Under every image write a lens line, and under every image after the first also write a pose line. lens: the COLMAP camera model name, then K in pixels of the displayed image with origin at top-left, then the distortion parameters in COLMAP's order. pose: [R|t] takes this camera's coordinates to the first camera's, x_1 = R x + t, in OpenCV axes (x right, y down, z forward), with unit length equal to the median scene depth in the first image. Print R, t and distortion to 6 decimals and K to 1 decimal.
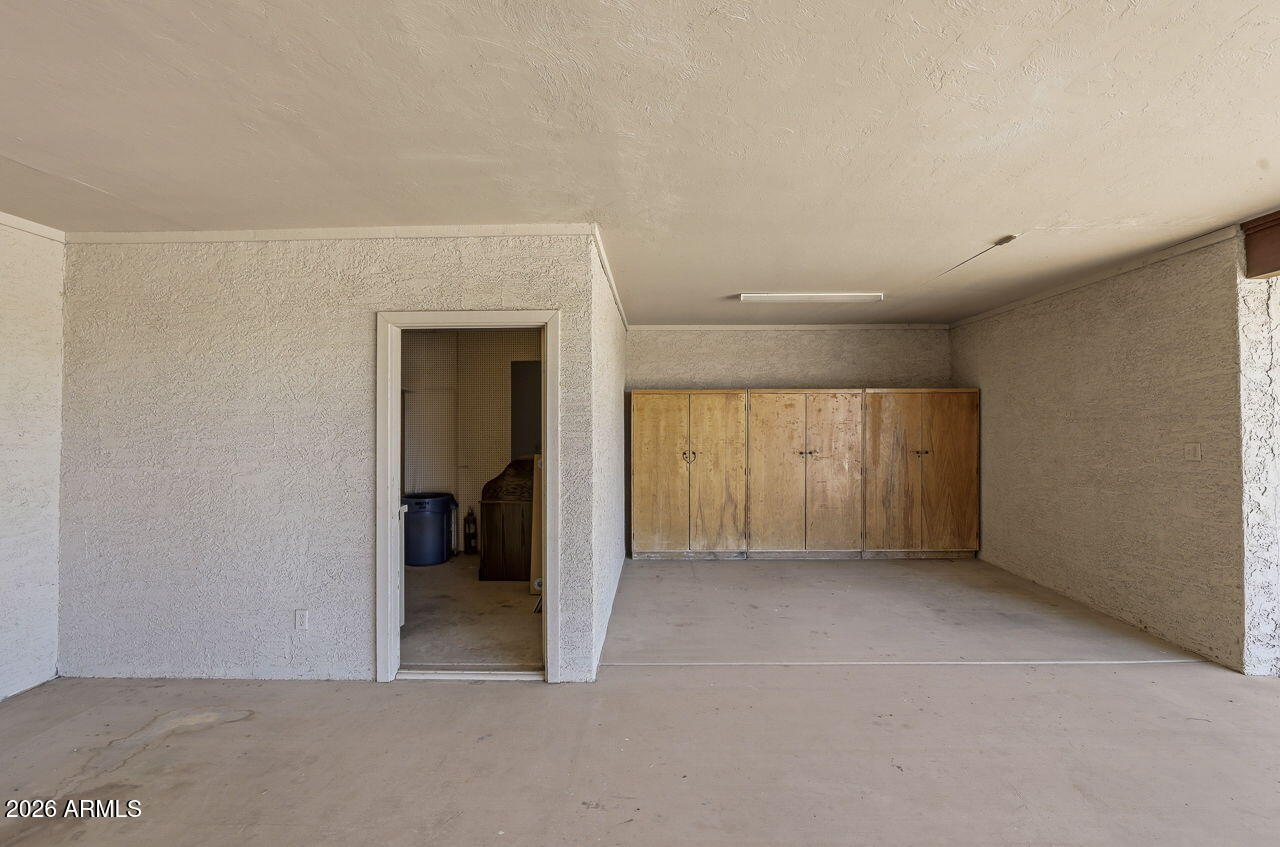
lens RADIAL K [[581.5, 0, 646.1], [0, 581.5, 418.3], [0, 0, 1]] dist [-0.004916, -0.000097]
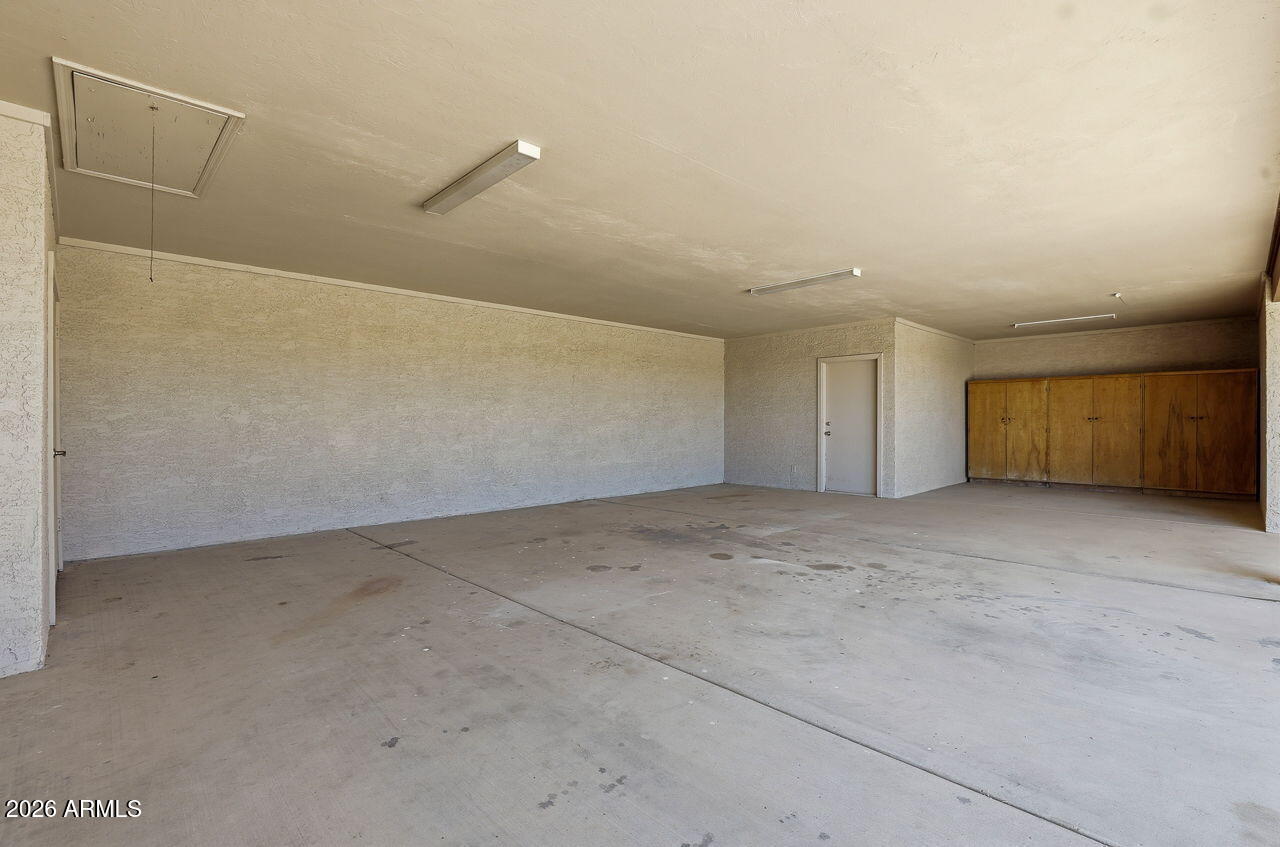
lens RADIAL K [[581.5, 0, 644.6], [0, 581.5, 419.5], [0, 0, 1]] dist [-0.004916, -0.000097]
pose [[0.701894, 0.004339, -0.712268, 0.523670], [0.003487, 0.999949, 0.009528, 0.043188], [0.712273, -0.009172, 0.701843, -0.860697]]
